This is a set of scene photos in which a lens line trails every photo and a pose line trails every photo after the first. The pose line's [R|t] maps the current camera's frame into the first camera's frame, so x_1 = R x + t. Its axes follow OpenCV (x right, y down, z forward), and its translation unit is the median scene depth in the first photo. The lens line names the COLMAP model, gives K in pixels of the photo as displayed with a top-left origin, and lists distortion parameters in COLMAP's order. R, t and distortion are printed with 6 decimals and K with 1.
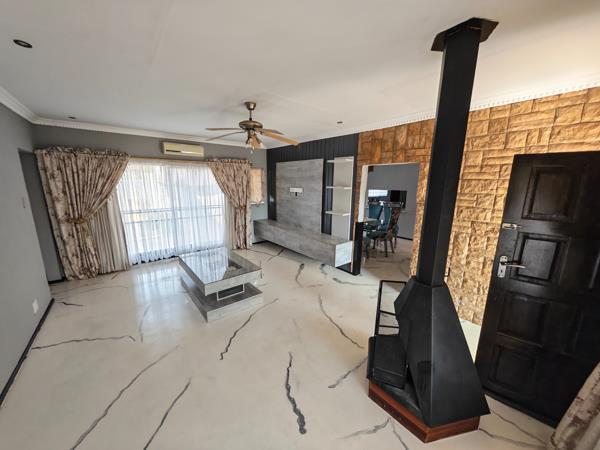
lens RADIAL K [[223.7, 0, 300.0], [0, 223.7, 225.0], [0, 0, 1]] dist [0.000171, -0.000006]
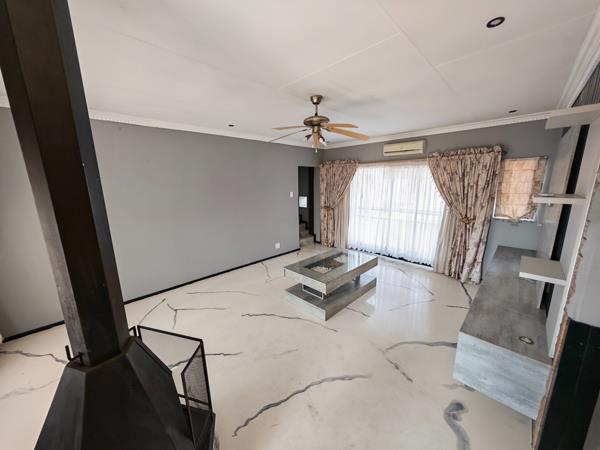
lens RADIAL K [[223.7, 0, 300.0], [0, 223.7, 225.0], [0, 0, 1]] dist [0.000171, -0.000006]
pose [[0.097770, 0.181766, -0.978469, 0.501385], [-0.180323, 0.970141, 0.162201, -0.117679], [0.978736, 0.160582, 0.127627, 0.603385]]
